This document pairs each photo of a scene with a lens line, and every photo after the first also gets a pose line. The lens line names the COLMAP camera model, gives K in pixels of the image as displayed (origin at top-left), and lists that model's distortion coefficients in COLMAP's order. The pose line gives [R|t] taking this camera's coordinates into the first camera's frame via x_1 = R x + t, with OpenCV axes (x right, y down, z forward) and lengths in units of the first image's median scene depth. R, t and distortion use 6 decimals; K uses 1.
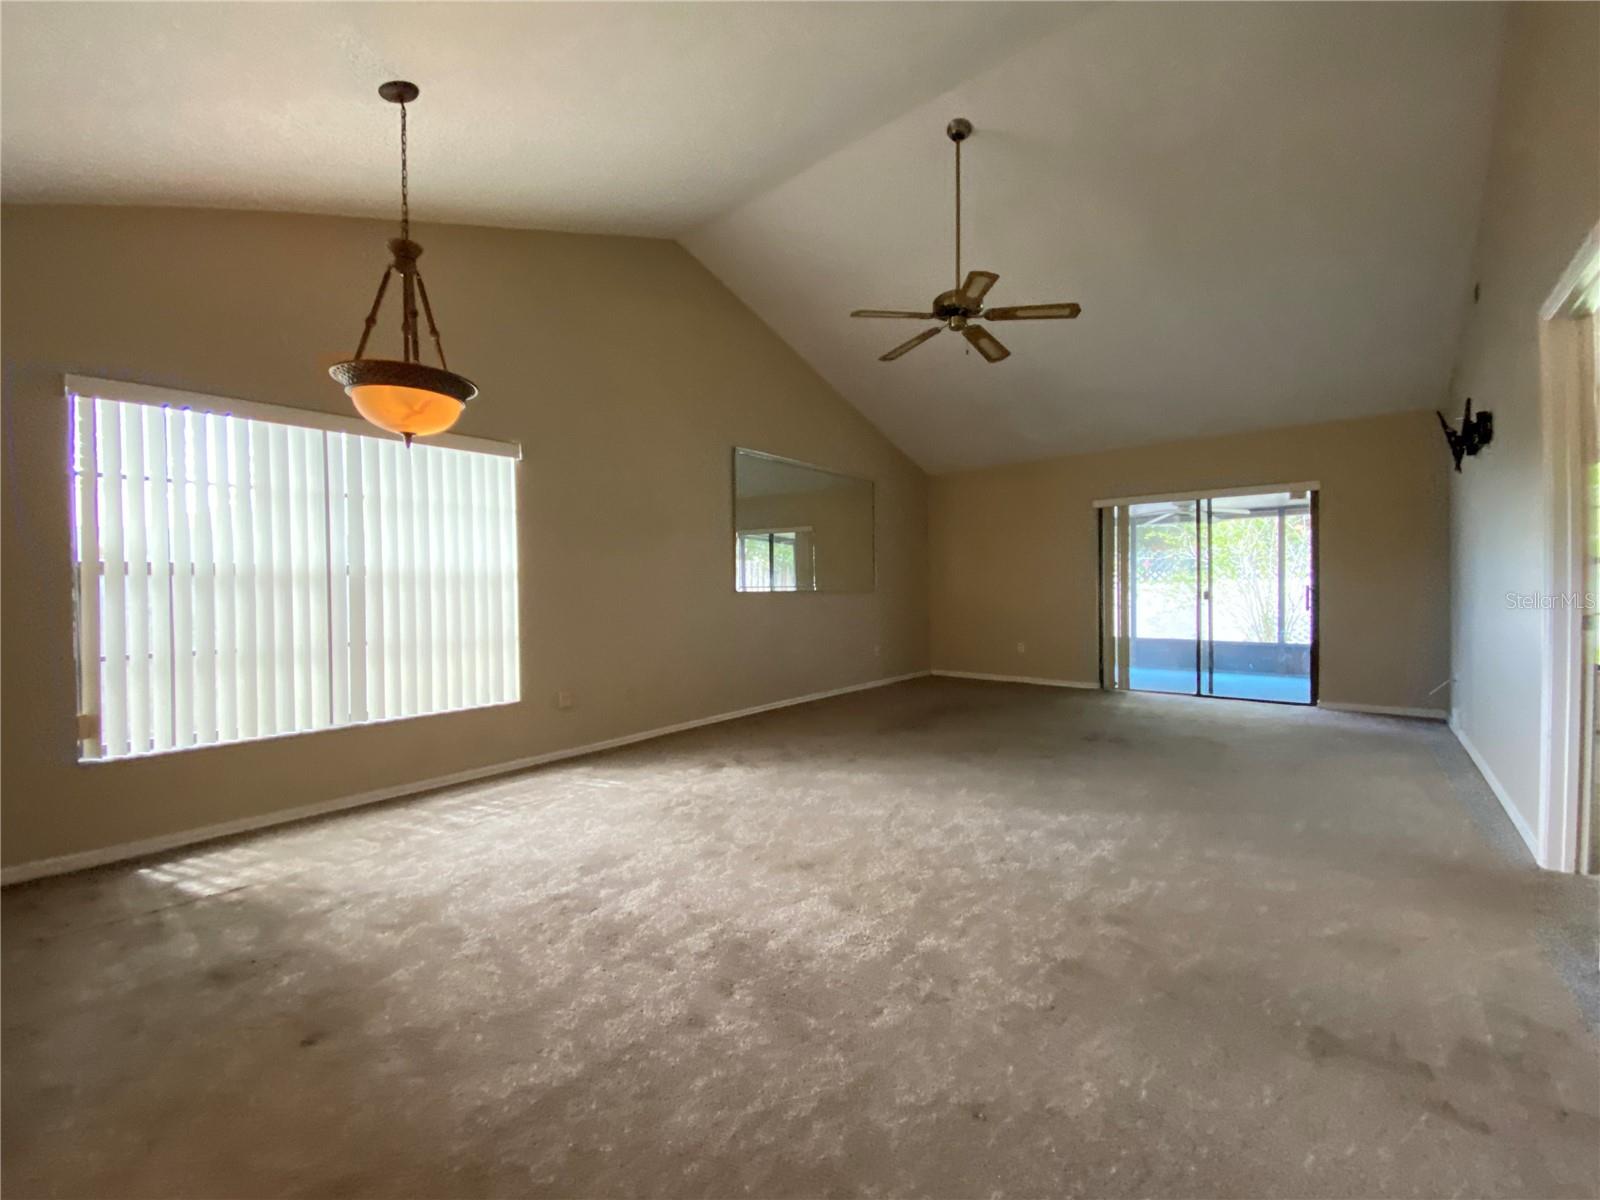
lens RADIAL K [[653.2, 0, 800.0], [0, 653.2, 600.0], [0, 0, 1]] dist [0.047990, -0.039861]
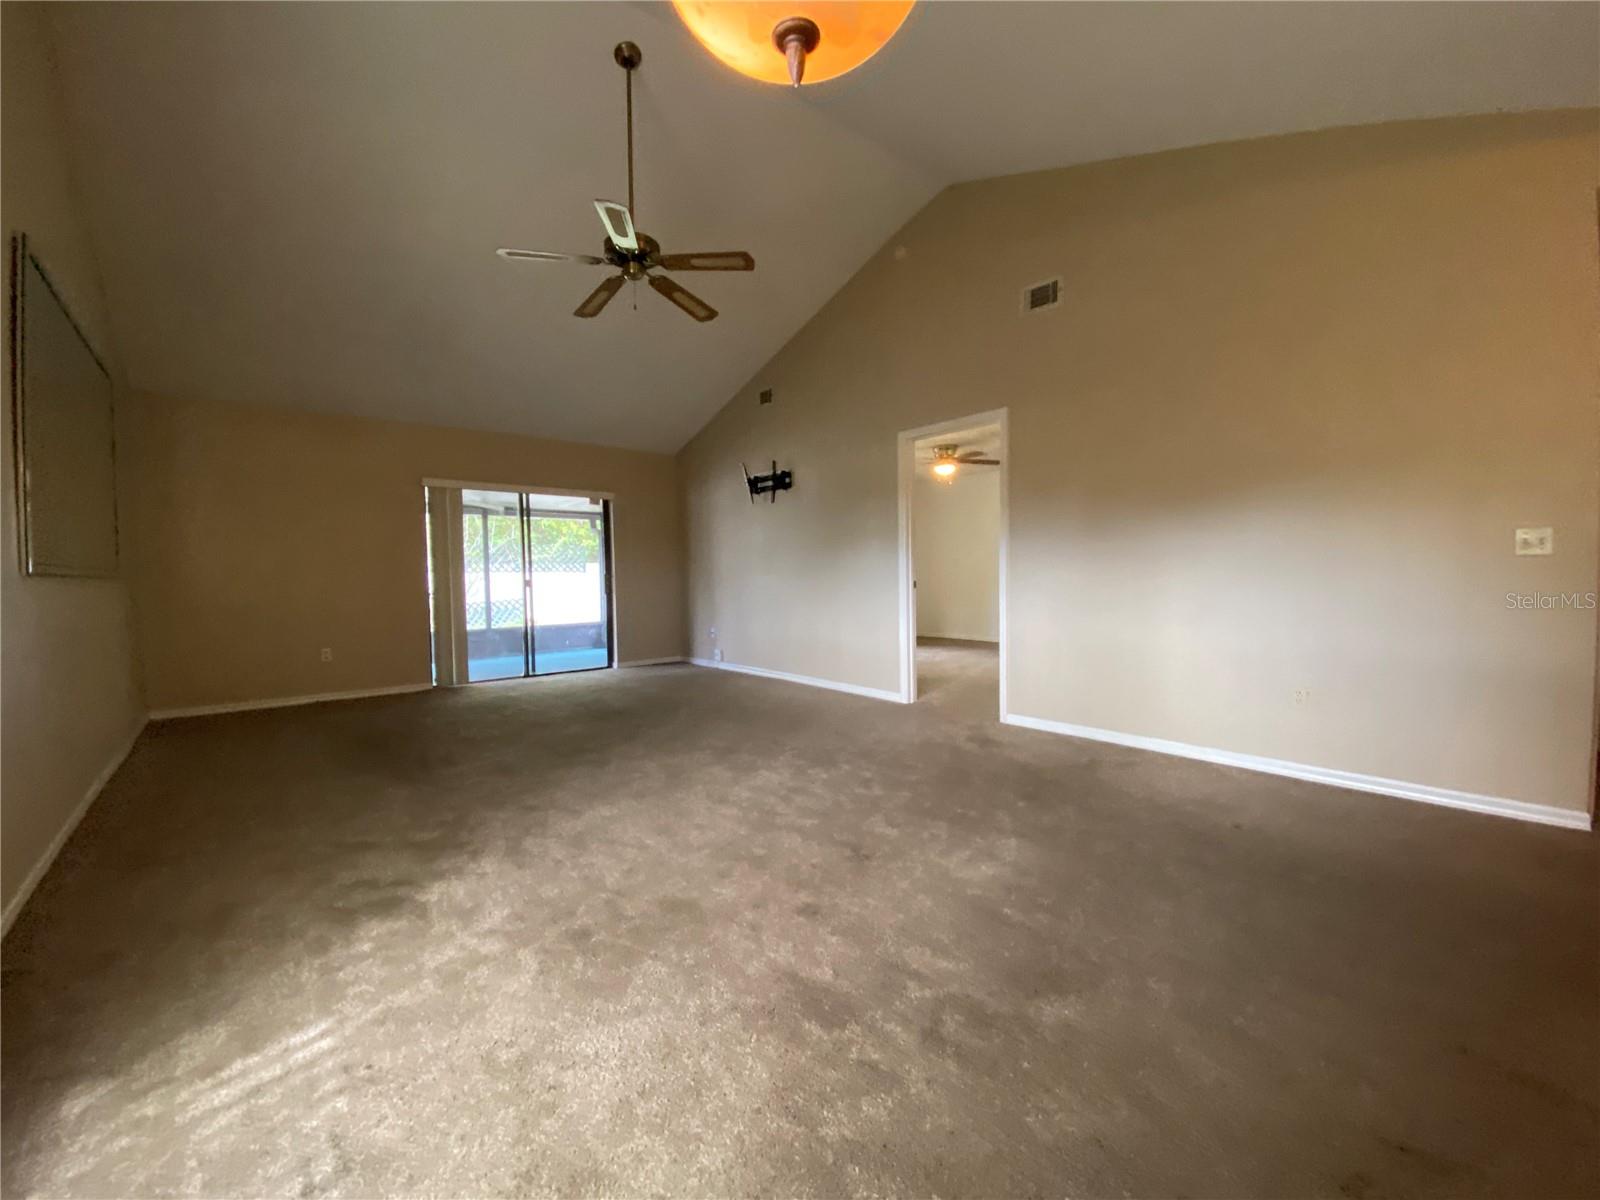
lens RADIAL K [[653.3, 0, 800.0], [0, 653.3, 600.0], [0, 0, 1]] dist [0.016386, -0.019175]
pose [[0.164215, -0.027724, 0.986035, -0.586840], [0.031504, 0.999242, 0.022849, 0.015105], [-0.985921, 0.027312, 0.164964, 0.607146]]
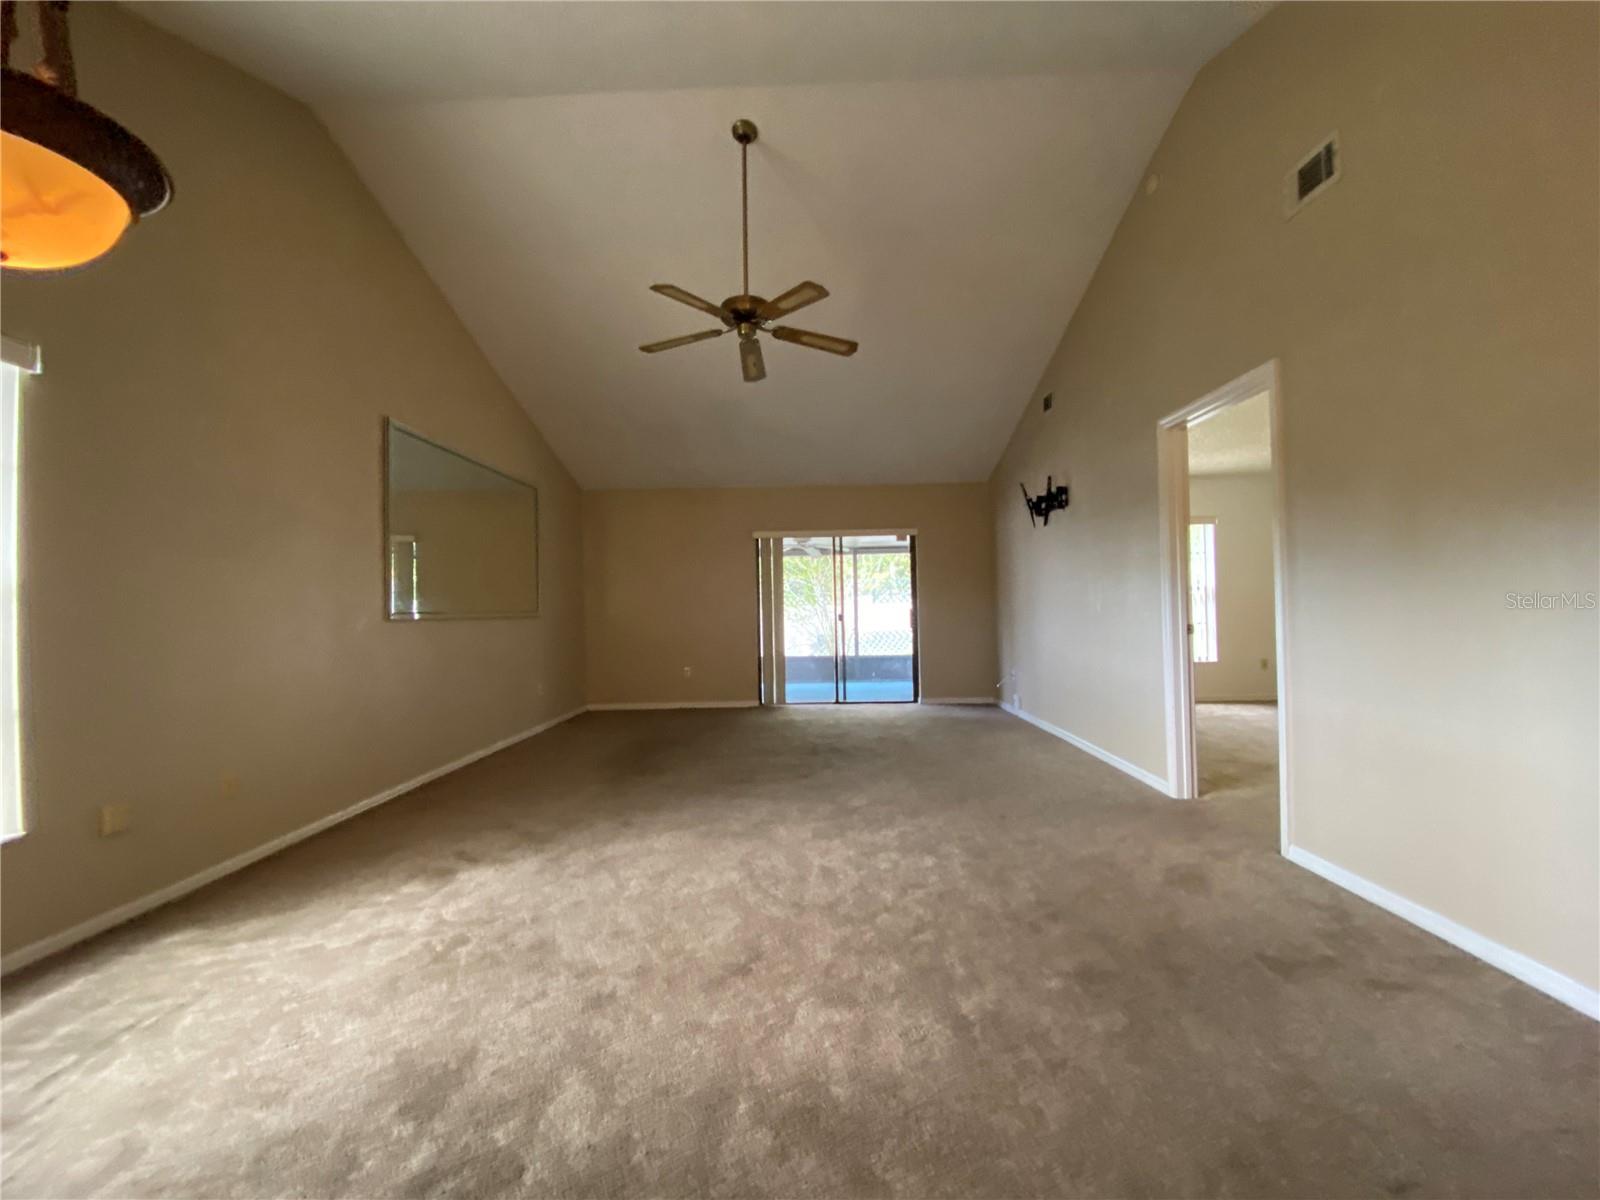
lens RADIAL K [[653.3, 0, 800.0], [0, 653.3, 600.0], [0, 0, 1]] dist [0.016386, -0.019175]
pose [[0.774350, 0.005798, 0.632731, -0.279448], [0.020849, 0.999181, -0.034672, 0.000019], [-0.632414, 0.040040, 0.773595, 0.227160]]
